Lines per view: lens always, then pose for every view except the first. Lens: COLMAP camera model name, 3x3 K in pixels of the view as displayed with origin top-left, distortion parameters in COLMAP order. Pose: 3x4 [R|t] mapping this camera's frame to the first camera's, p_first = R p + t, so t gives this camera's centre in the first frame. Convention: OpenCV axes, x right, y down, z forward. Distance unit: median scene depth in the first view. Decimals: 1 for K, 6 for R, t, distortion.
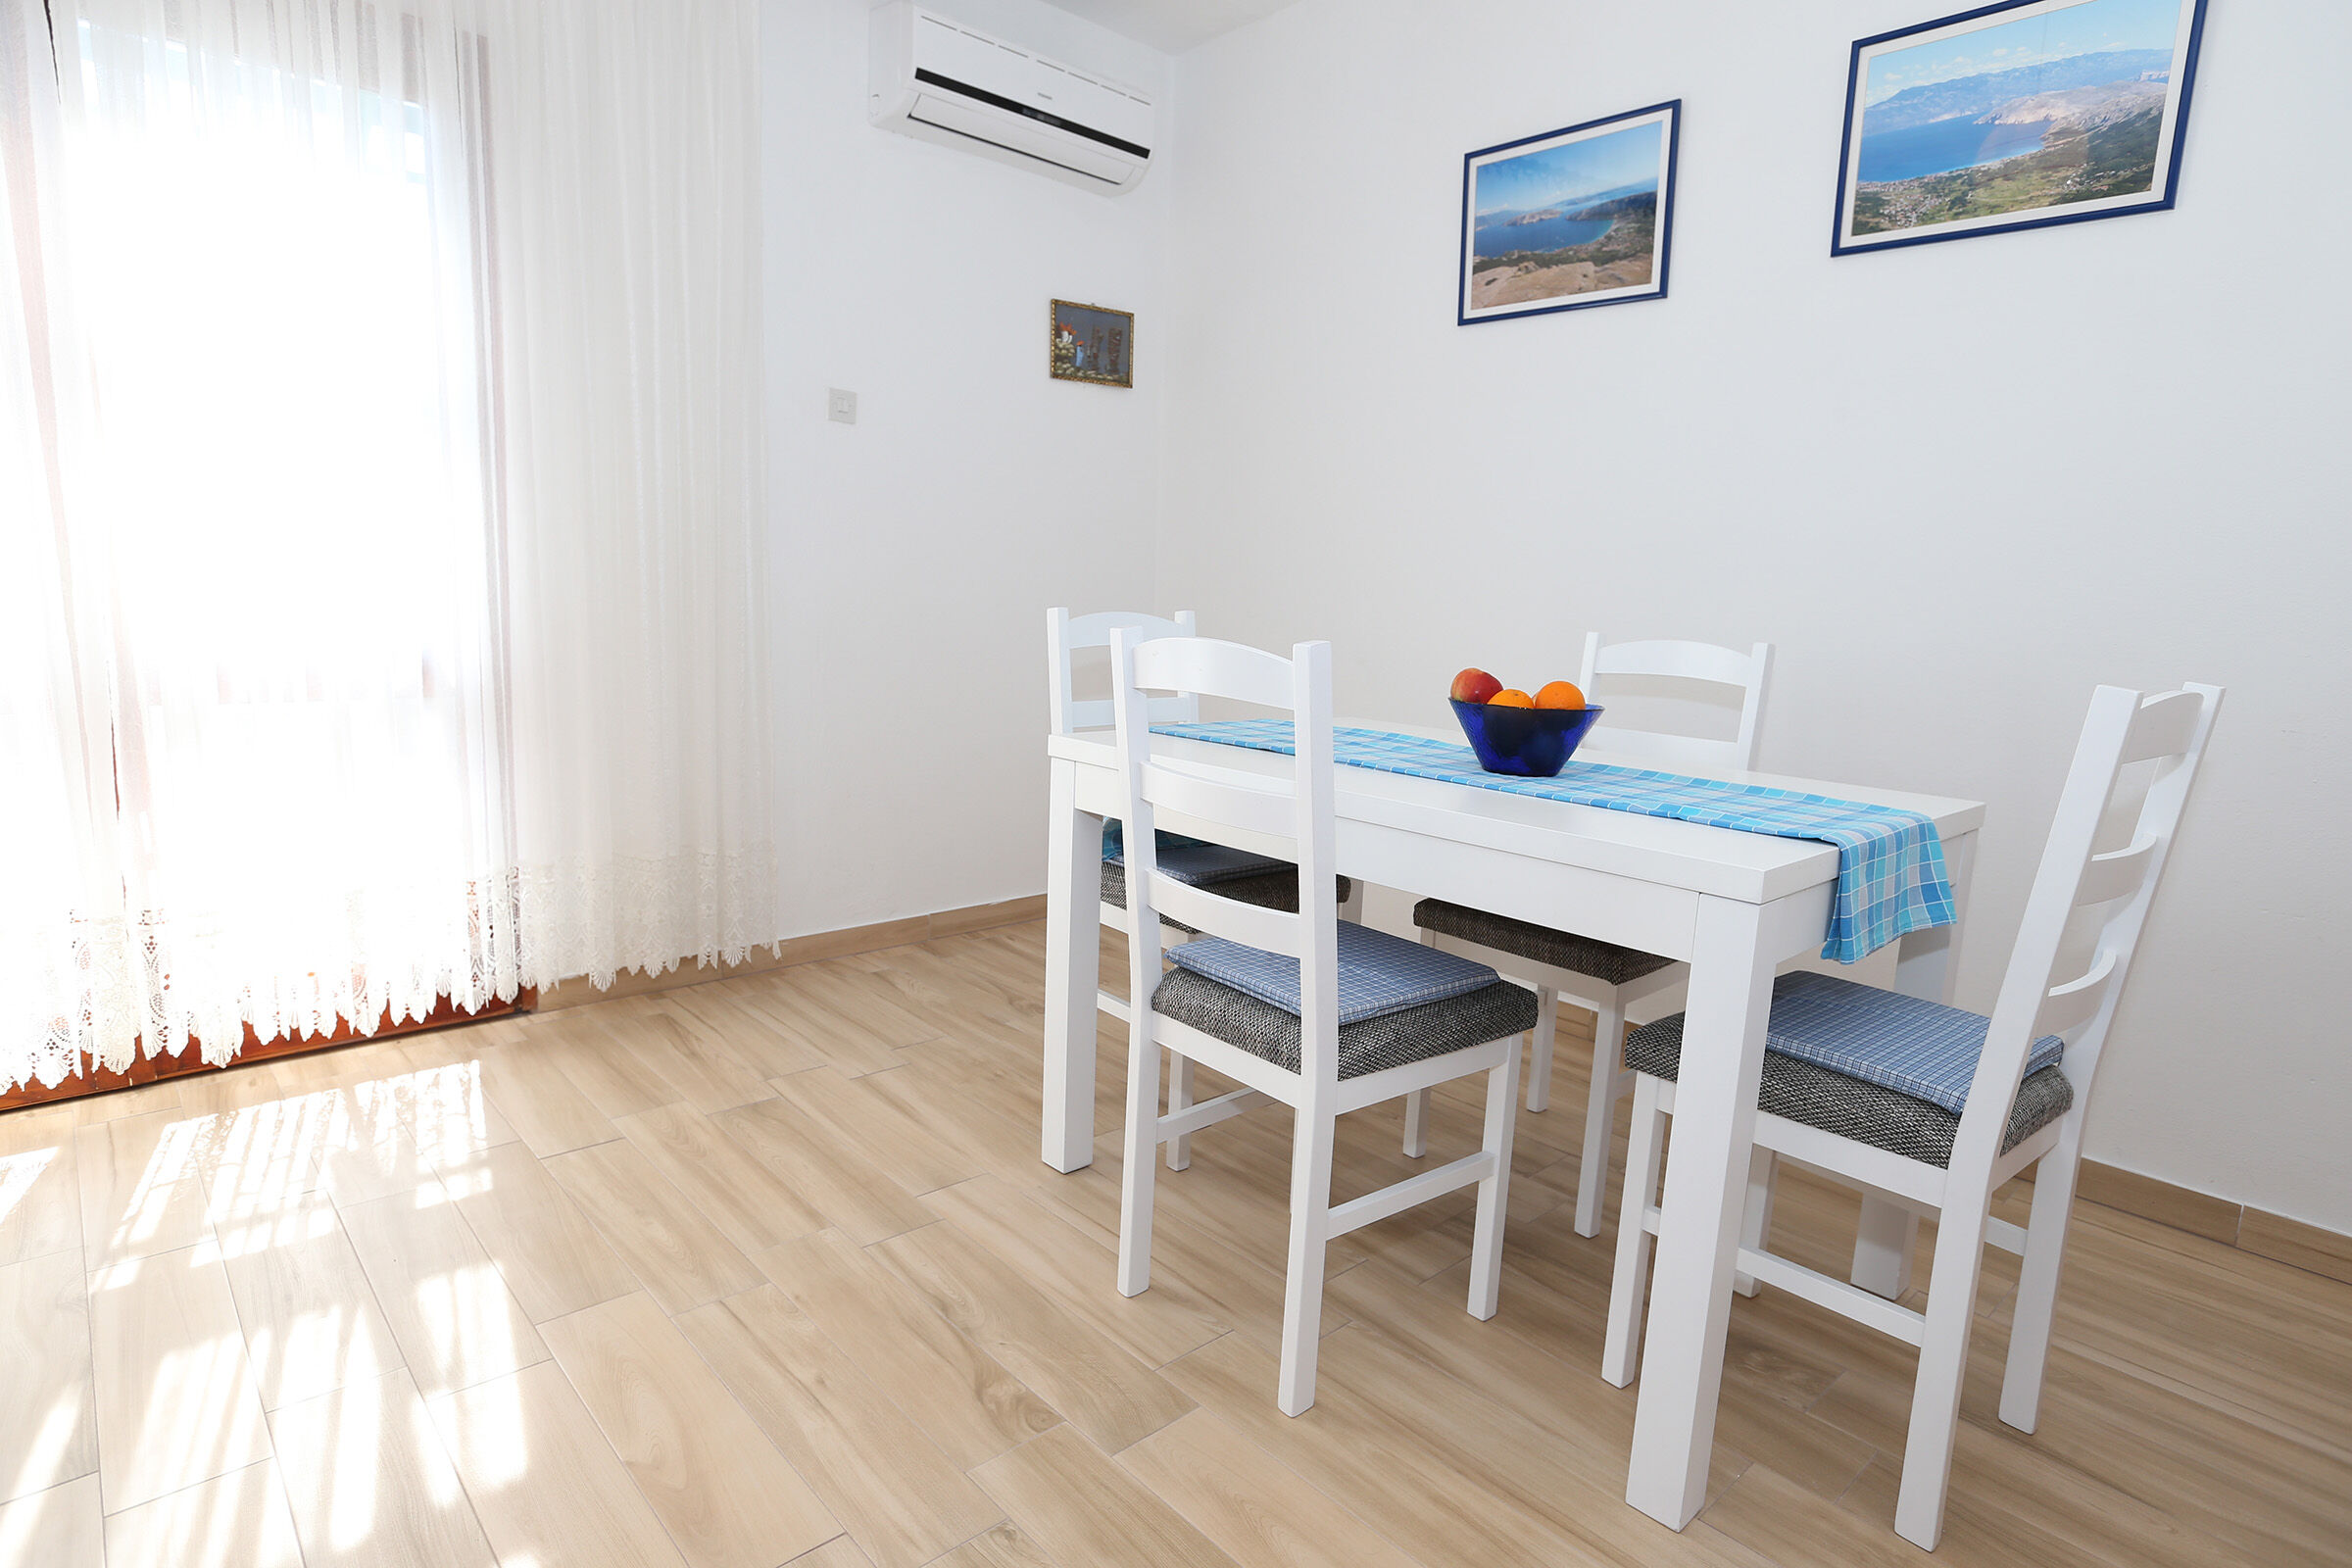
lens RADIAL K [[1267.1, 0, 1176.0], [0, 1267.1, 784.0], [0, 0, 1]] dist [-0.038033, 0.029250]
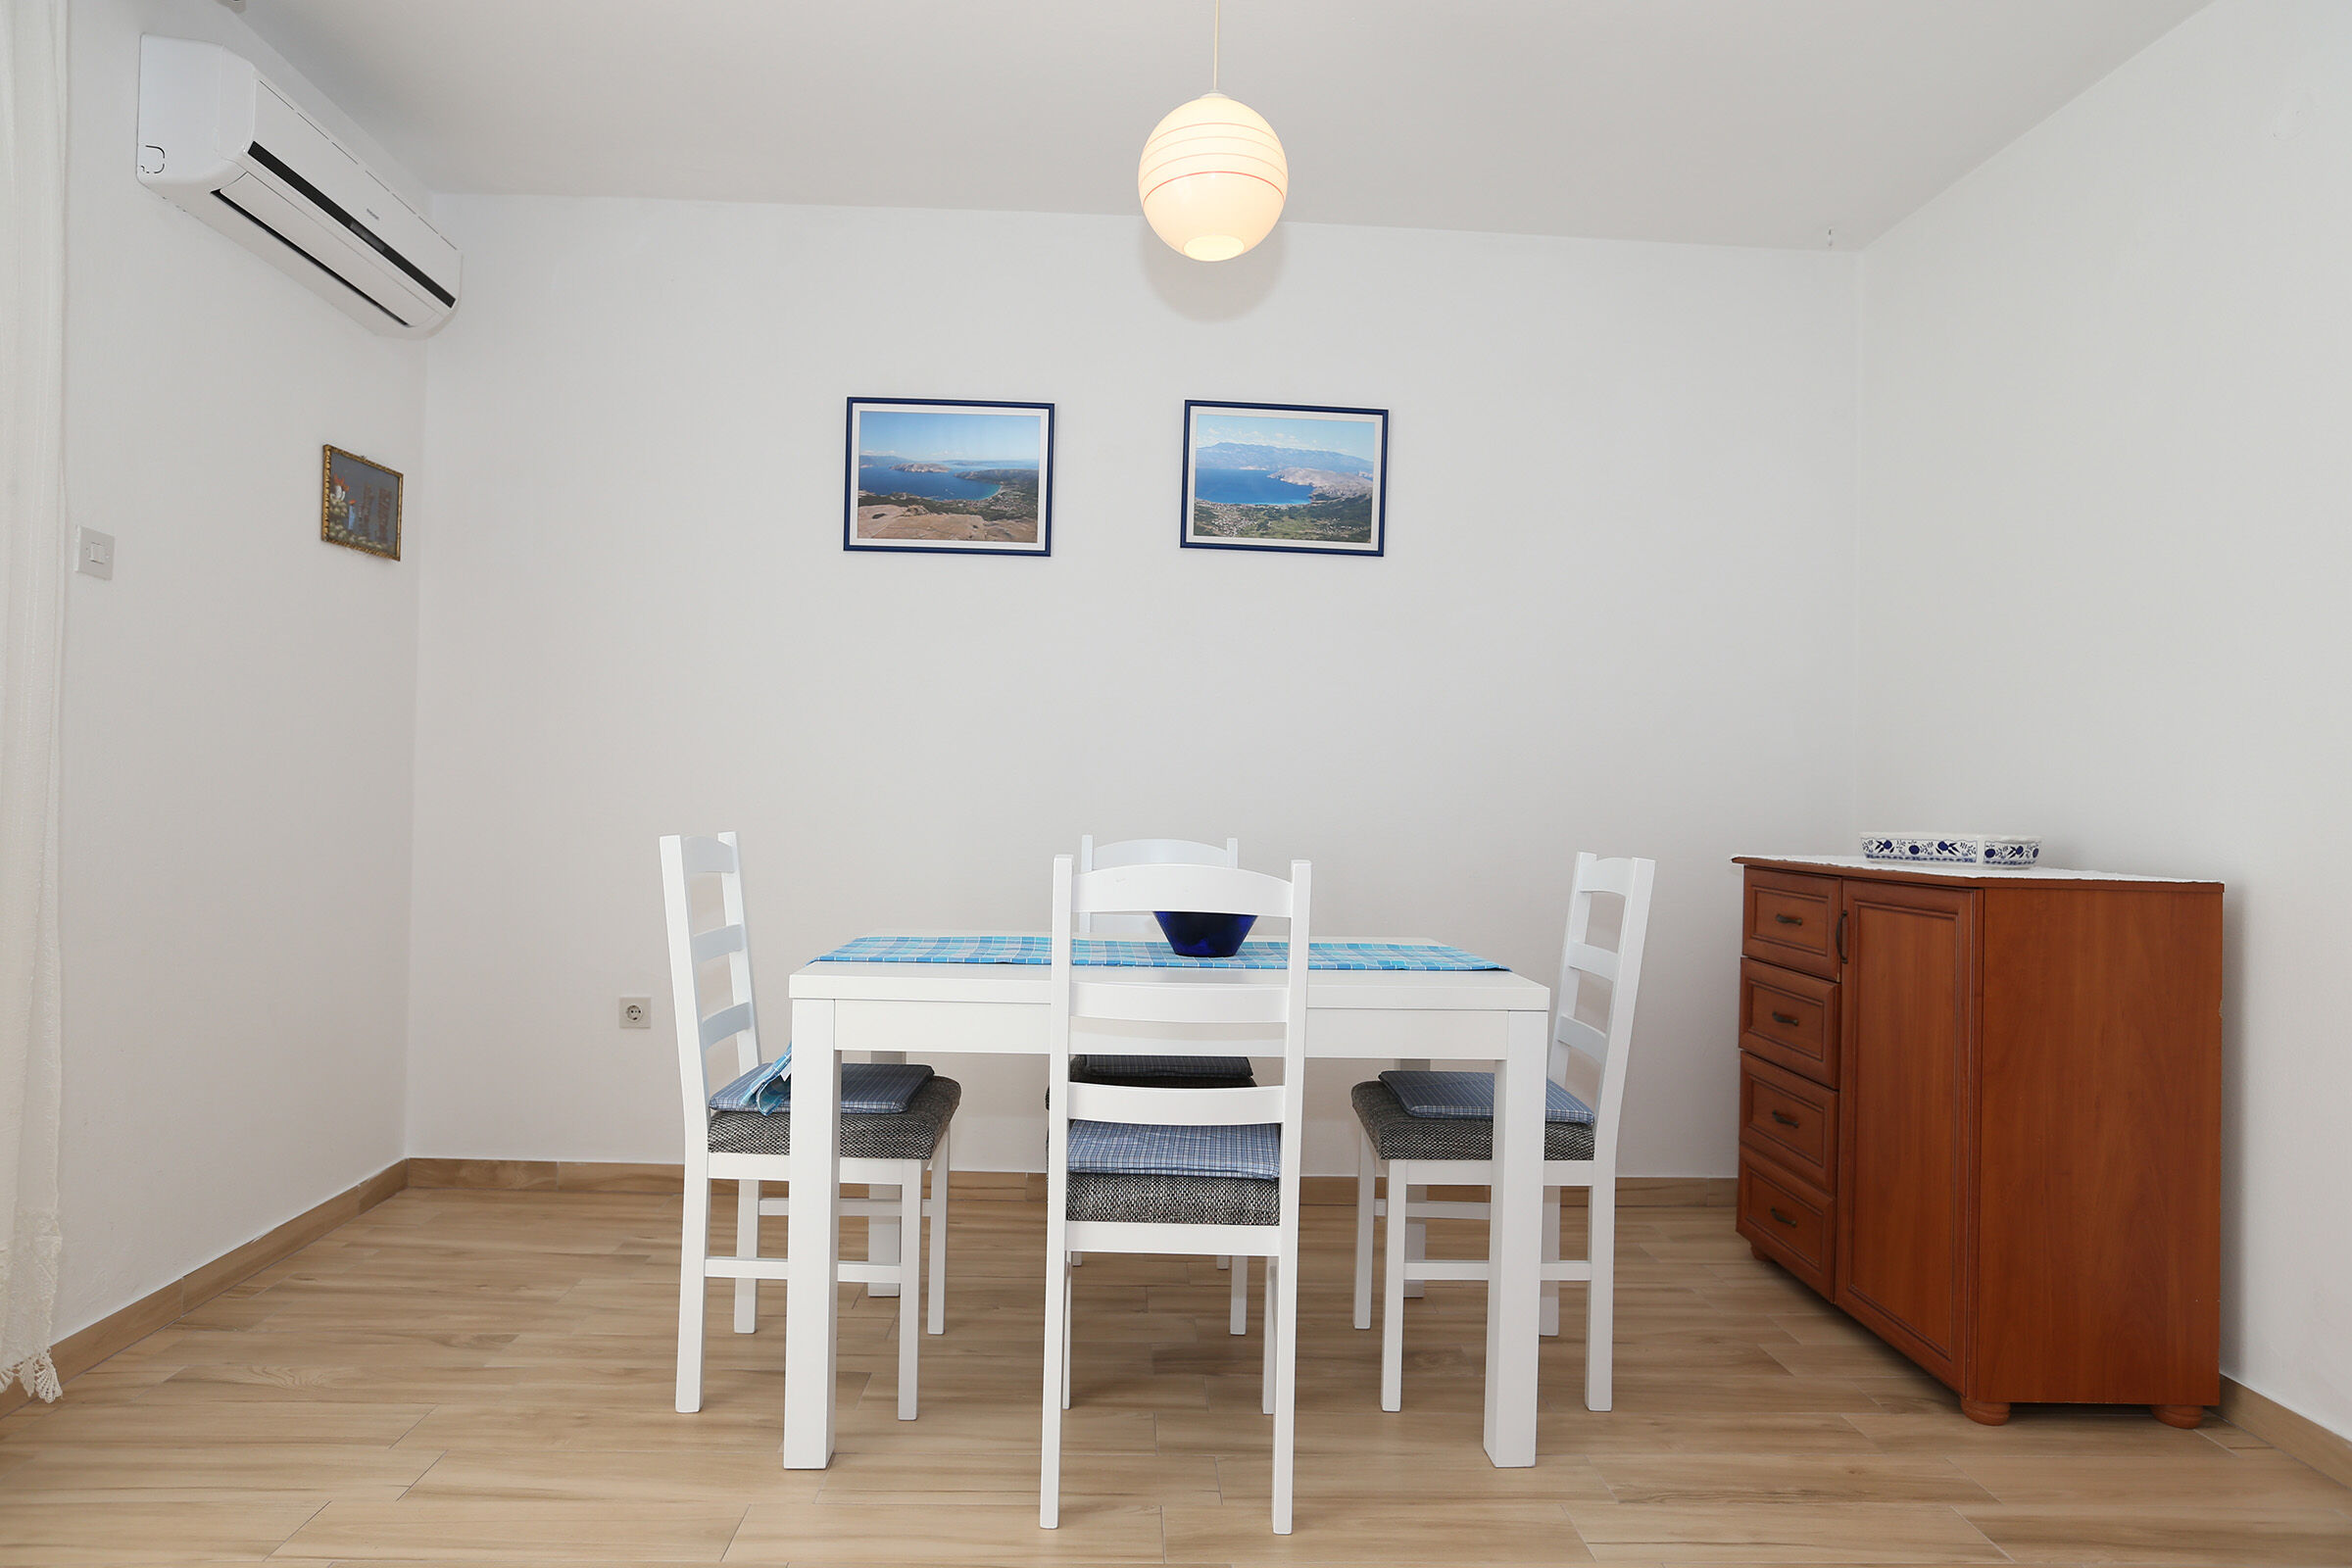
lens RADIAL K [[1314.7, 0, 1176.6], [0, 1314.7, 790.3], [0, 0, 1]] dist [-0.049657, 0.039644]
pose [[0.641723, -0.017862, 0.766728, -0.495135], [0.123609, 0.989067, -0.080414, -0.046241], [-0.756910, 0.146378, 0.636915, 0.131495]]
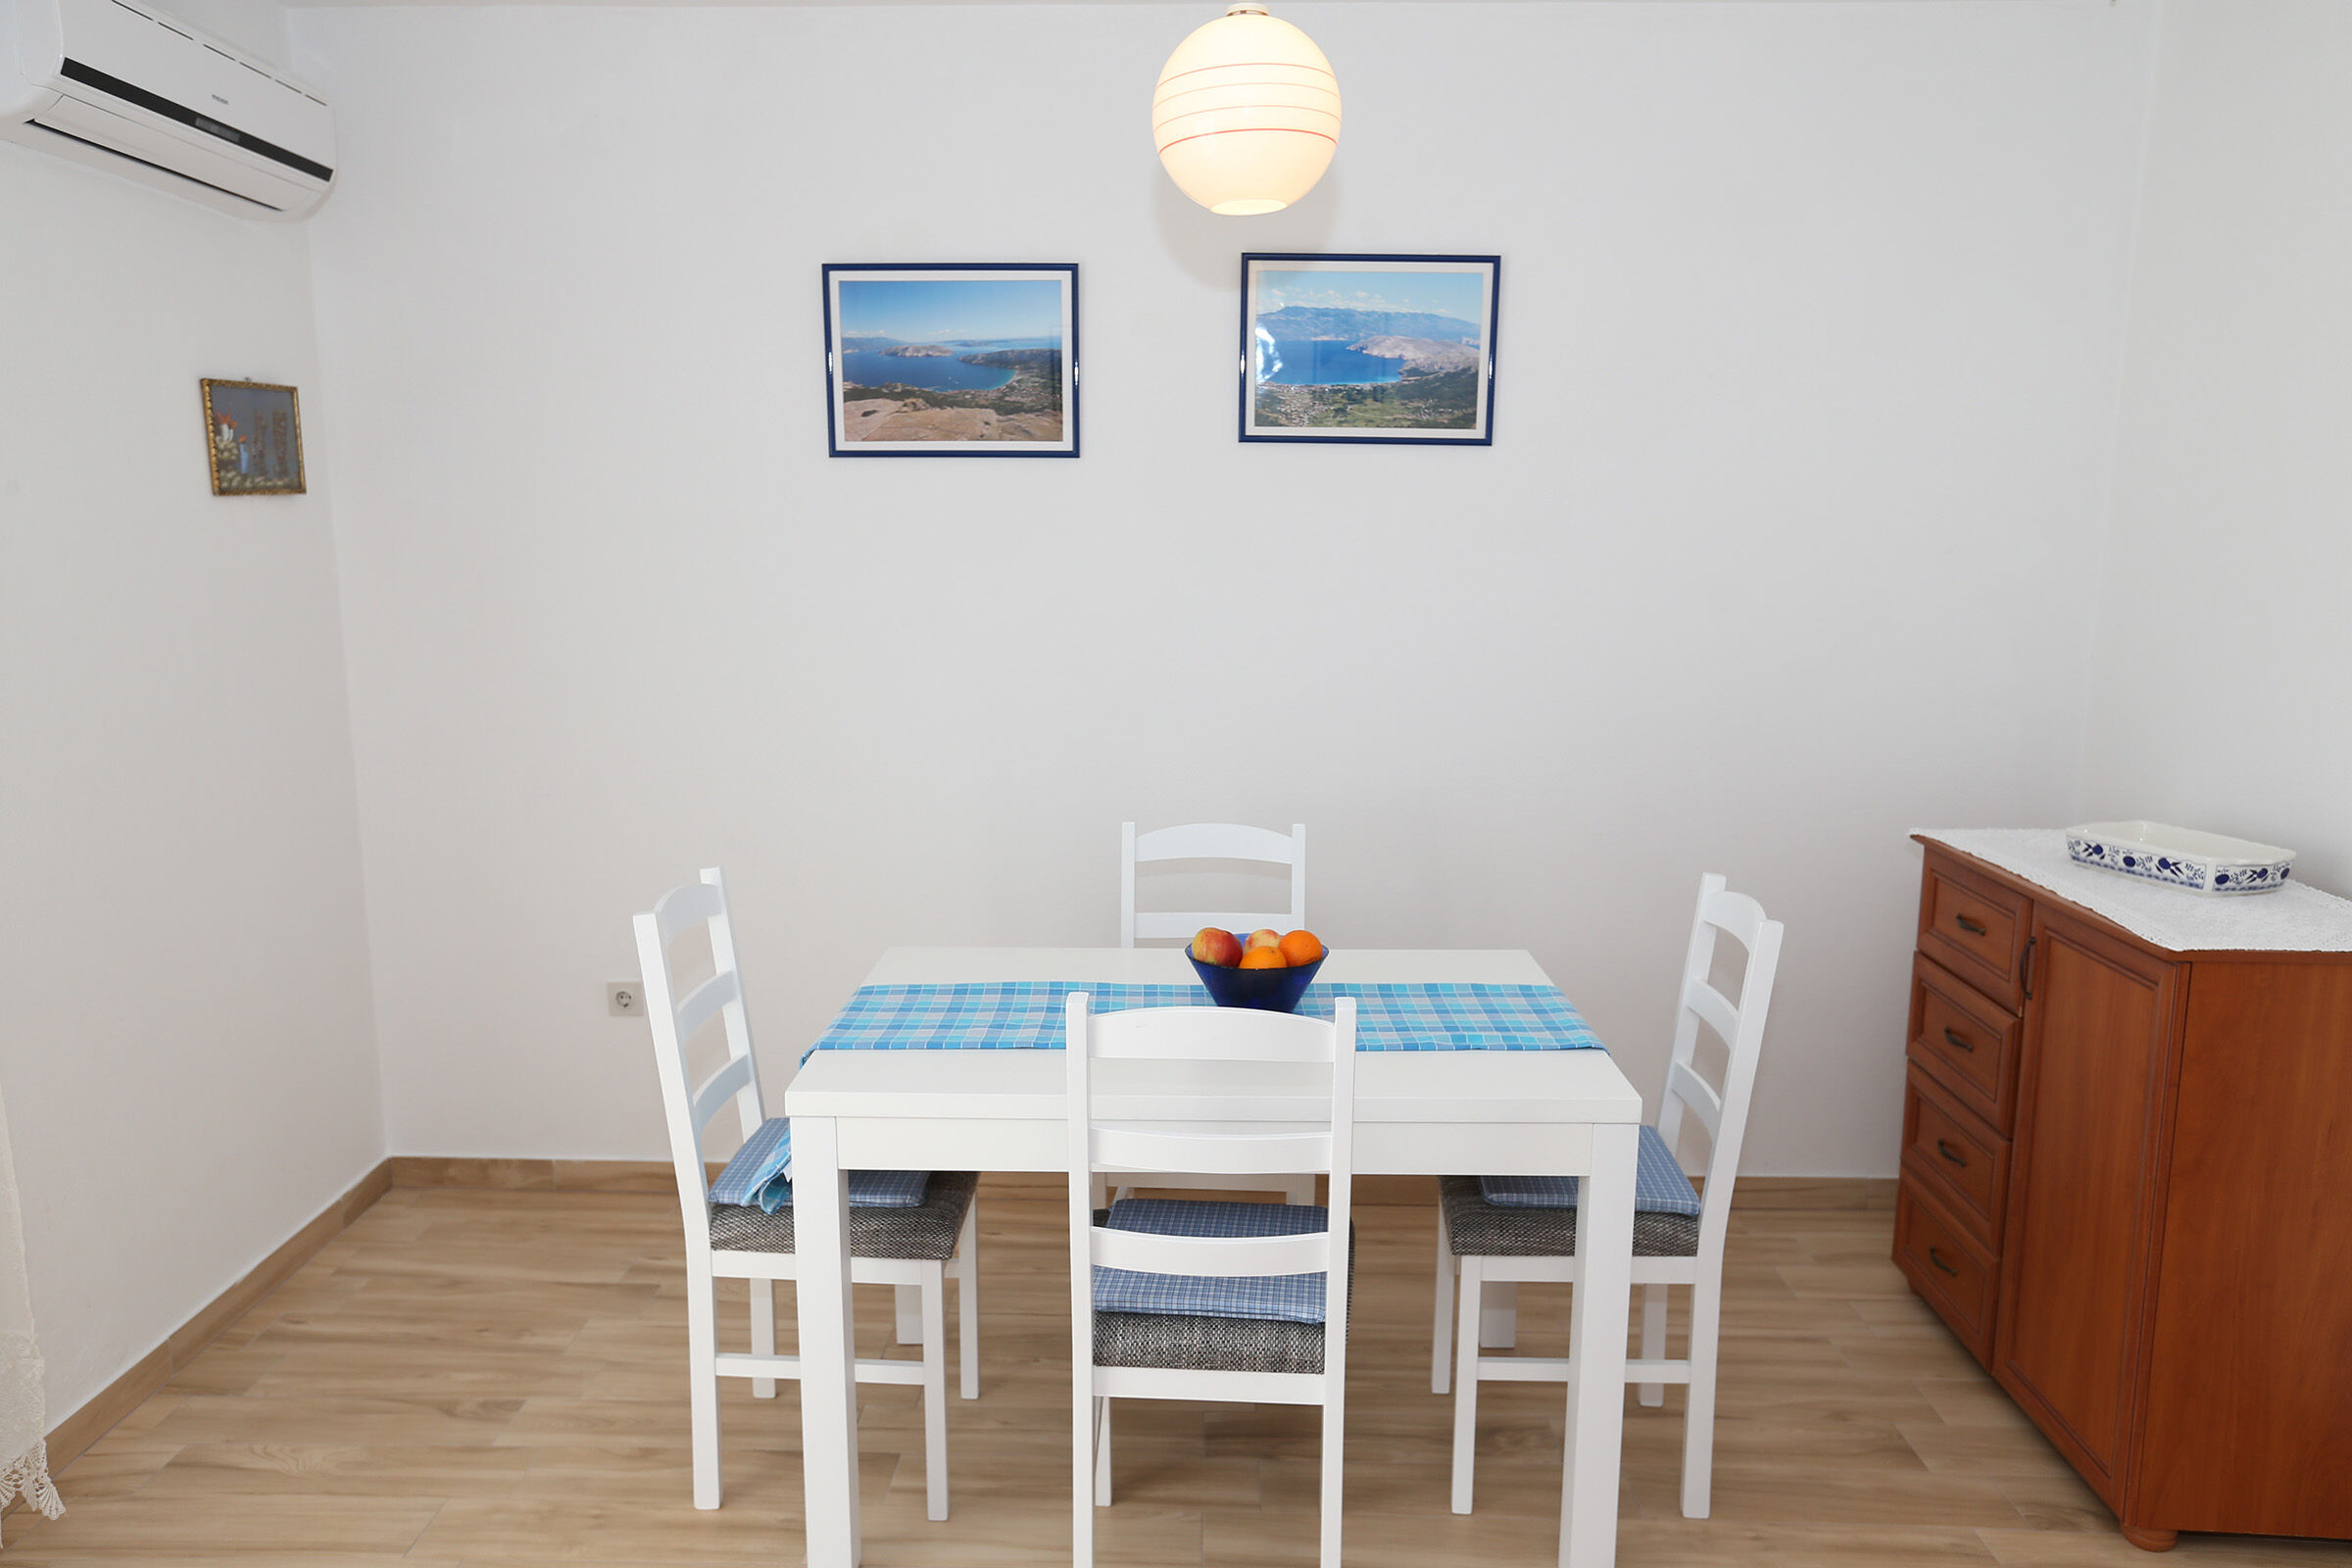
lens RADIAL K [[1631.2, 0, 1174.2], [0, 1631.2, 796.3], [0, 0, 1]] dist [-0.033832, 0.070825]
pose [[0.690094, -0.159051, 0.706026, -0.496233], [0.138088, 0.986567, 0.087278, -0.220539], [-0.710423, 0.037264, 0.702787, 0.053084]]
